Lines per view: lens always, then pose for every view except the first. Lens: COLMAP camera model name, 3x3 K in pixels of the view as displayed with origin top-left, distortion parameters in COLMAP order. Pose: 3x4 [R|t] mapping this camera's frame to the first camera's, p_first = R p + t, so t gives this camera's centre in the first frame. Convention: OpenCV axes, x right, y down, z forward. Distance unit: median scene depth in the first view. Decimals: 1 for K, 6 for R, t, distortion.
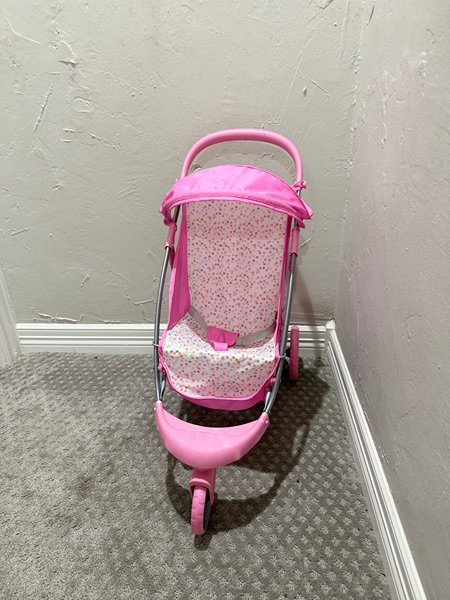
lens RADIAL K [[424.1, 0, 225.8], [0, 424.1, 300.3], [0, 0, 1]] dist [-0.012576, -0.004111]
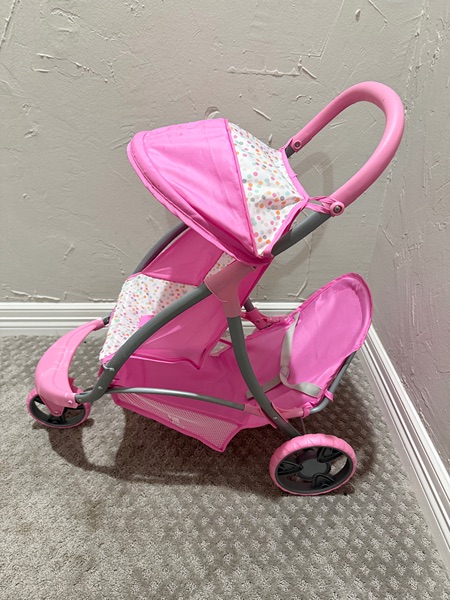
lens RADIAL K [[424.1, 0, 223.8], [0, 424.1, 300.4], [0, 0, 1]] dist [-0.012576, -0.004111]
pose [[0.996308, -0.012396, 0.084954, -0.137775], [0.002104, 0.992750, 0.120183, -0.066746], [-0.085828, -0.119560, 0.989110, 0.200449]]
